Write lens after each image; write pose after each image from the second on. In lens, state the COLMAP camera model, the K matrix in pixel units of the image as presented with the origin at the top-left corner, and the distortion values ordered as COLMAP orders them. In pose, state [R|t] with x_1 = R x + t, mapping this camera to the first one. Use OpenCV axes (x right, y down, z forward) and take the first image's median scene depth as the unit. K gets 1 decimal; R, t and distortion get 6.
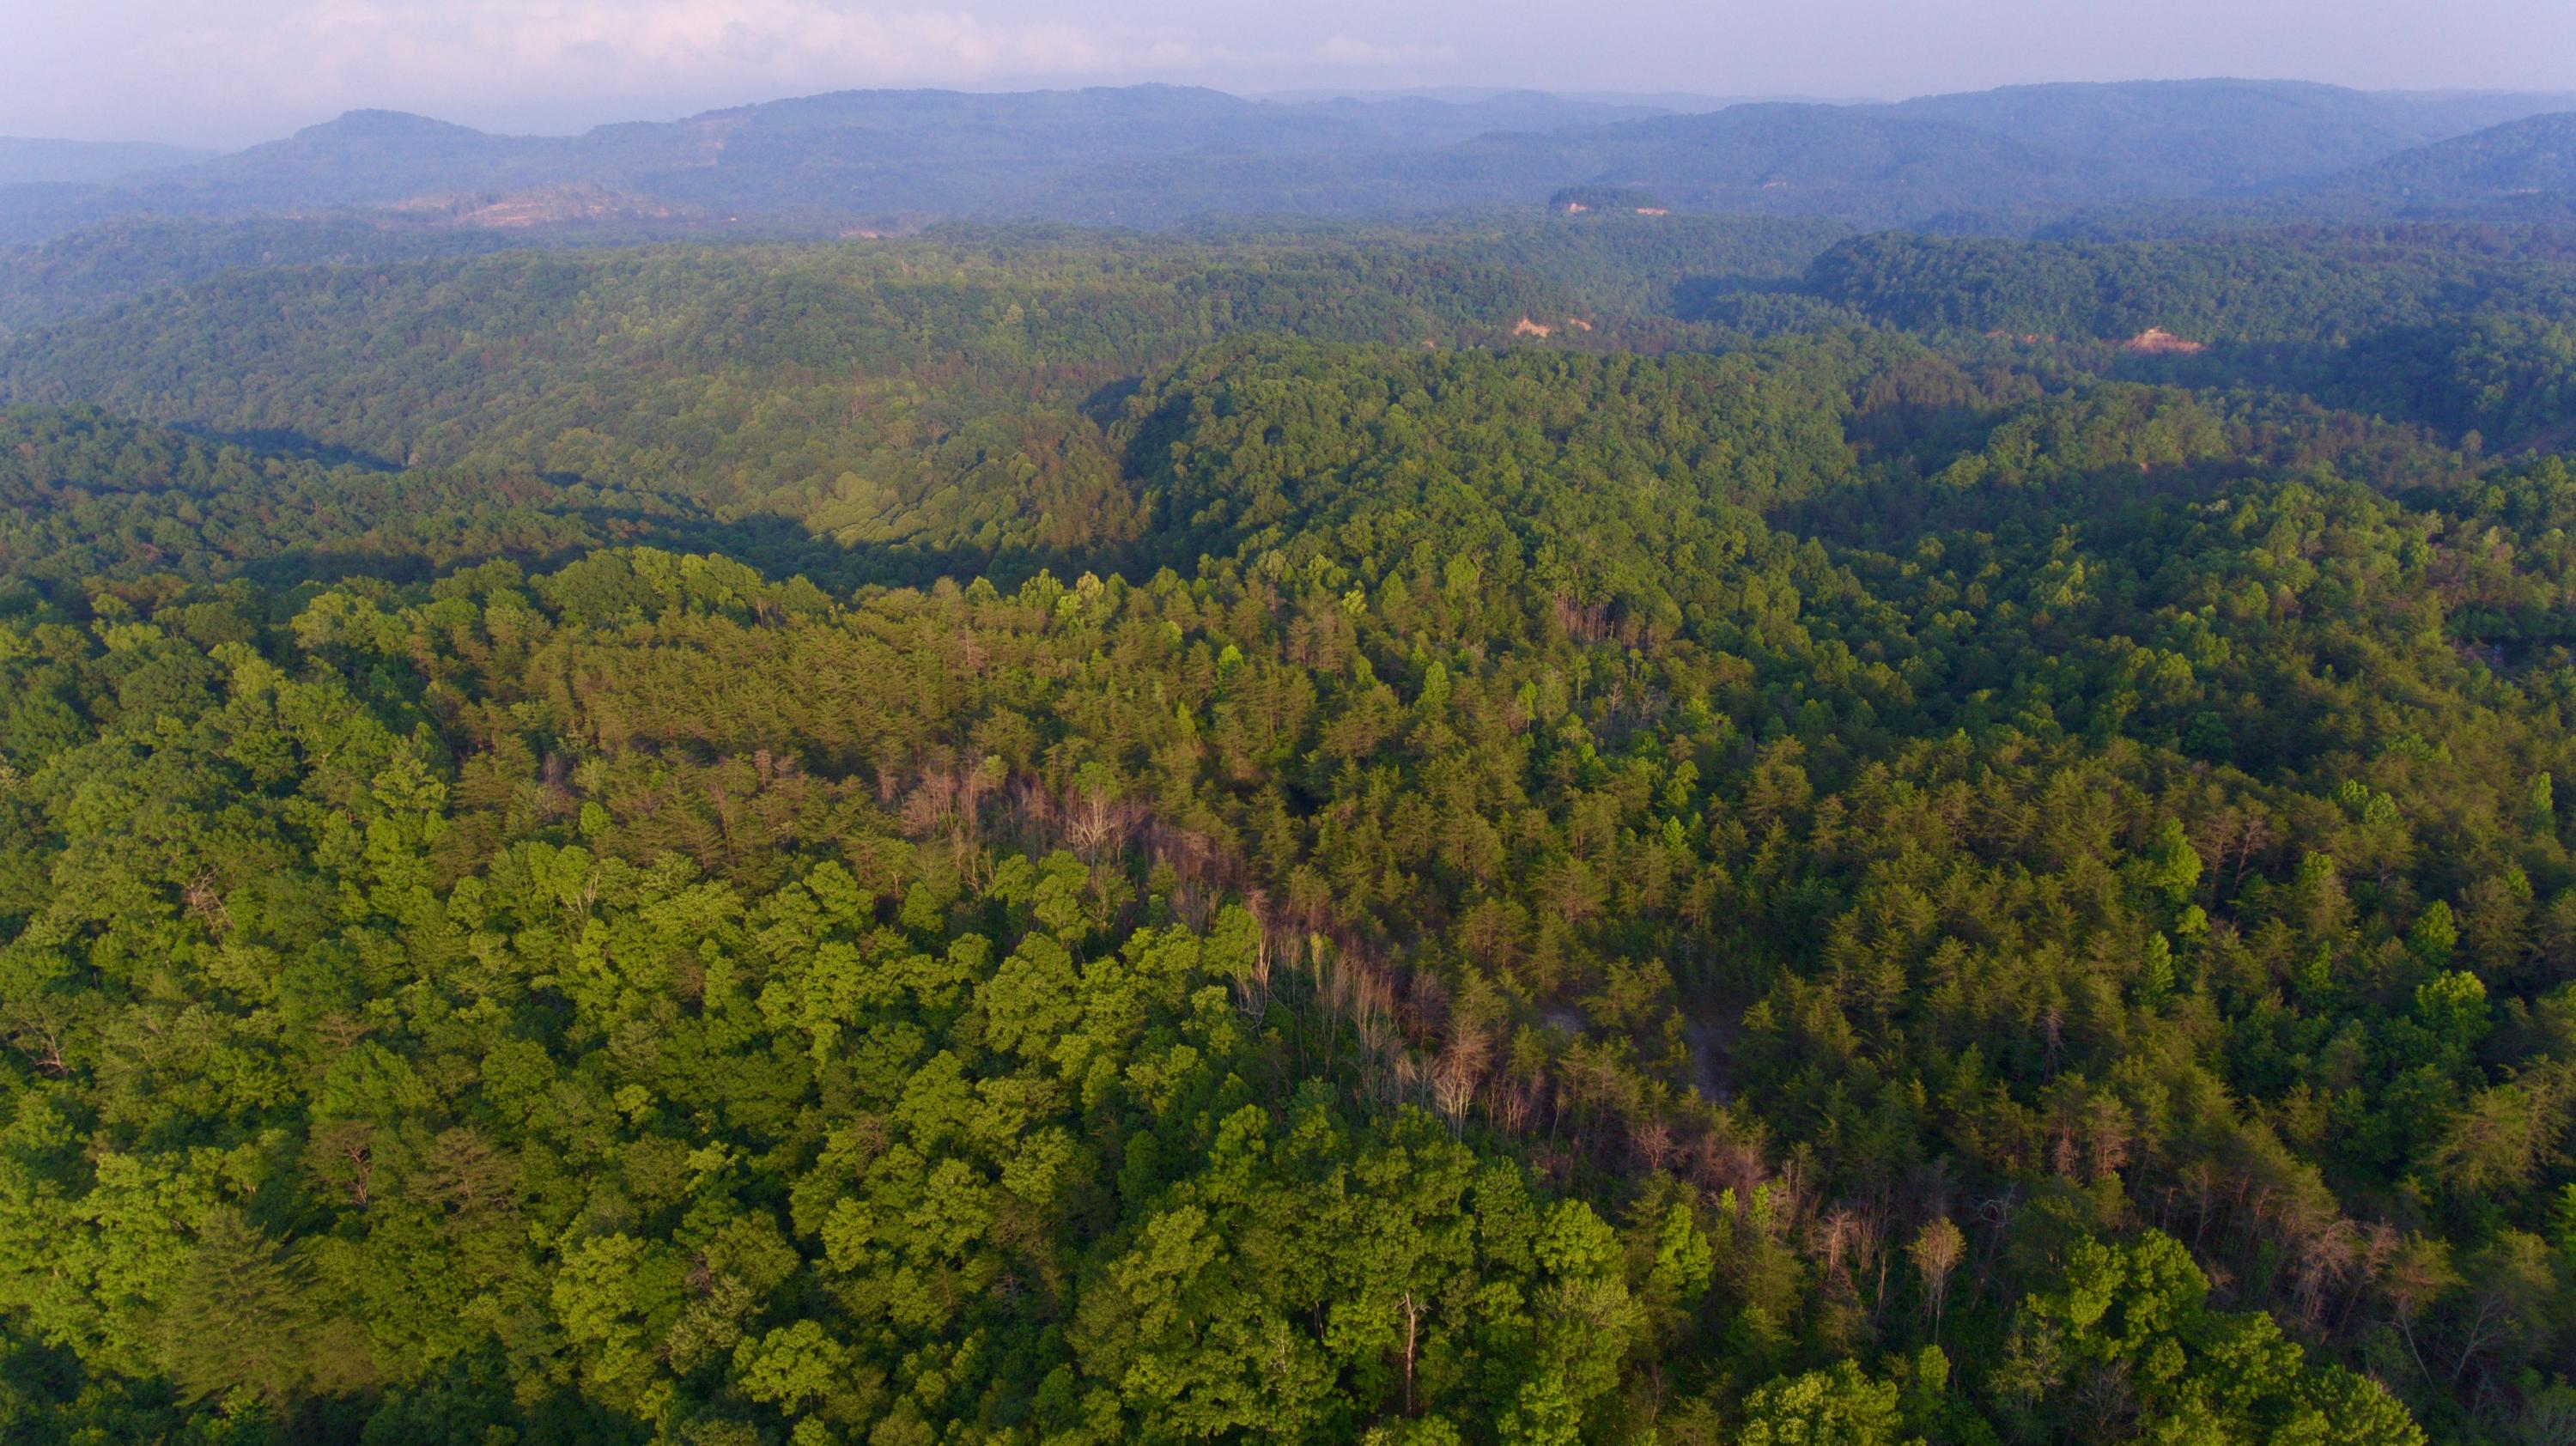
lens RADIAL K [[1512.3, 0, 1301.4], [0, 1512.3, 709.7], [0, 0, 1]] dist [0.003007, -0.004643]
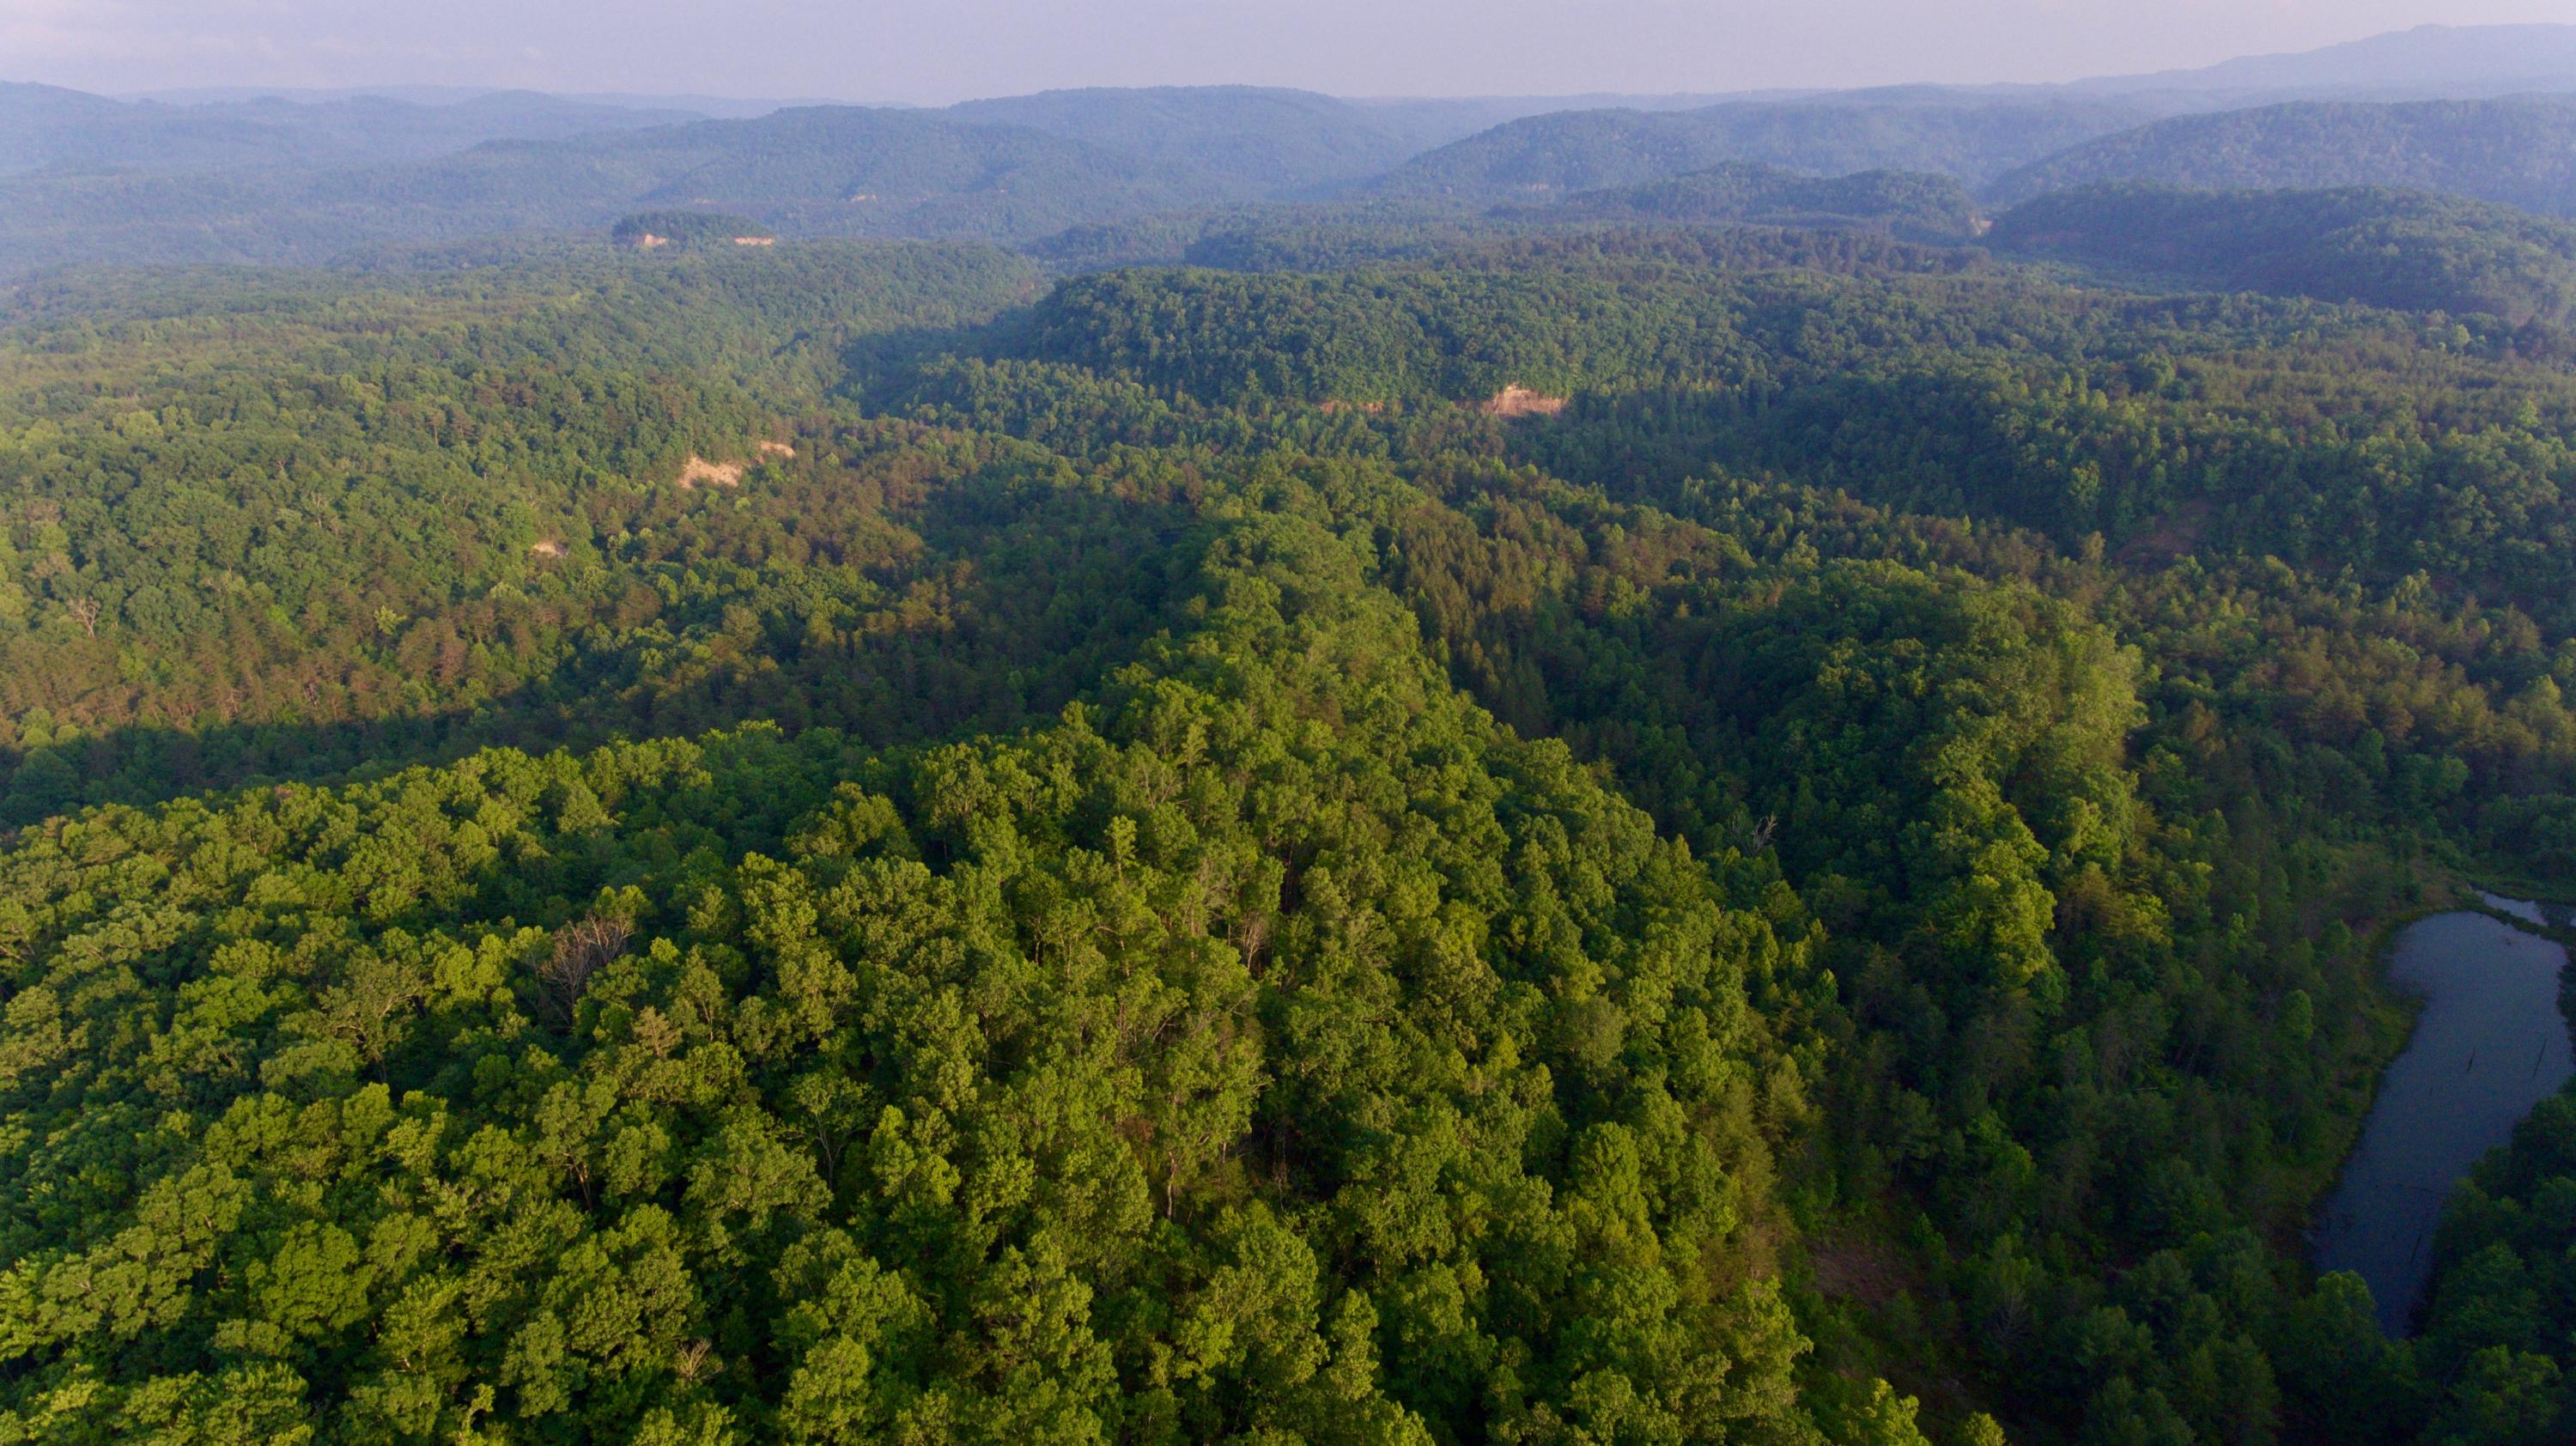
lens RADIAL K [[1512.3, 0, 1301.4], [0, 1512.3, 709.7], [0, 0, 1]] dist [0.003007, -0.004643]
pose [[0.830714, -0.202874, 0.518417, 0.007655], [0.203951, 0.977397, 0.055675, -0.072061], [-0.517994, 0.059482, 0.853314, 0.181714]]
